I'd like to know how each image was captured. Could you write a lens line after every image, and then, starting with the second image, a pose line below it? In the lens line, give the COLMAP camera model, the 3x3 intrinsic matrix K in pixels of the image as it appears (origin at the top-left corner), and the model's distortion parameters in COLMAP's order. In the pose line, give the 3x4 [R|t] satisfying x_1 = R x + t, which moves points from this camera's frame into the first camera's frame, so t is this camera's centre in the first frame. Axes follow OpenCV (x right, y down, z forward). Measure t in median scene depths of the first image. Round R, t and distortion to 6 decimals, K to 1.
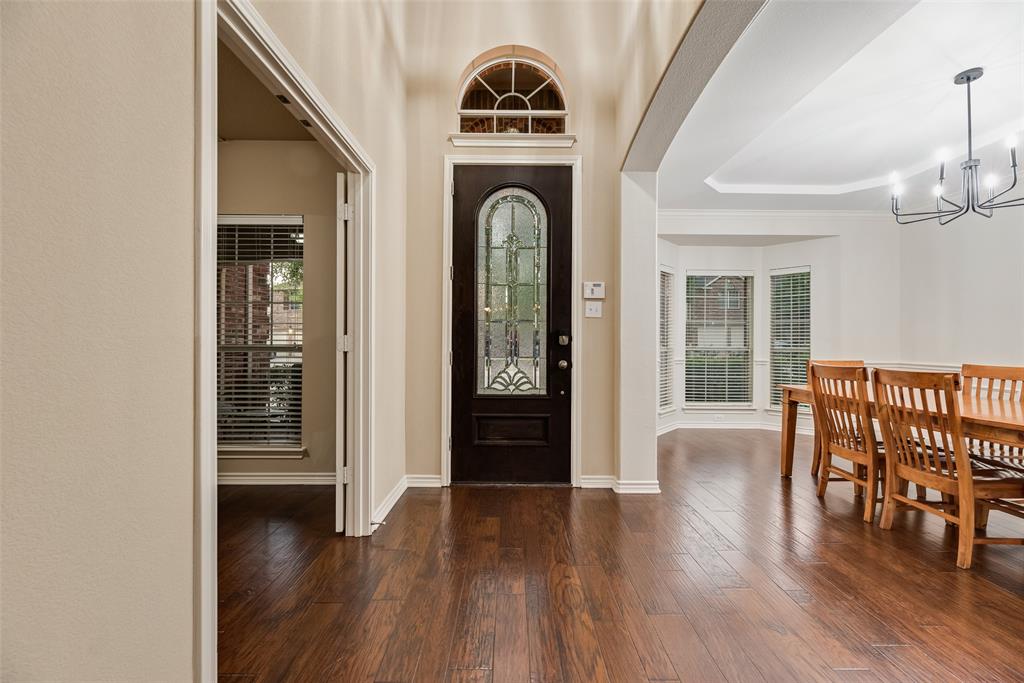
lens RADIAL K [[412.0, 0, 512.7], [0, 412.0, 337.2], [0, 0, 1]] dist [-0.001366, -0.000173]
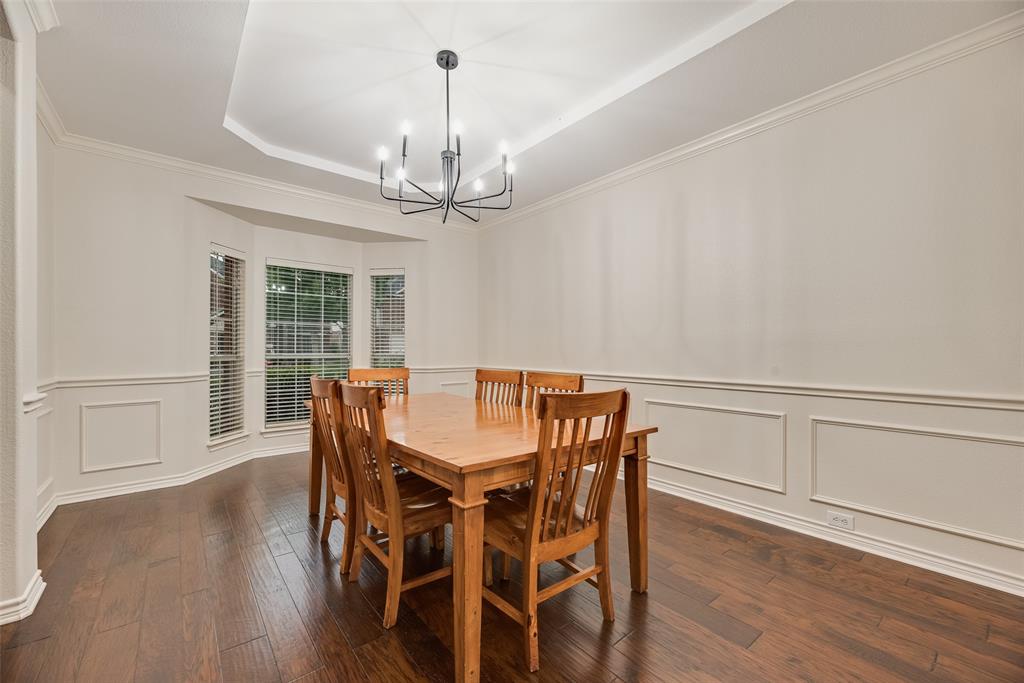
lens RADIAL K [[415.8, 0, 513.5], [0, 415.8, 345.9], [0, 0, 1]] dist [0.001410, 0.000181]
pose [[0.778382, 0.000199, 0.627791, 0.458119], [-0.004665, 0.999974, 0.005468, 0.001011], [-0.627774, -0.007185, 0.778363, 0.123410]]
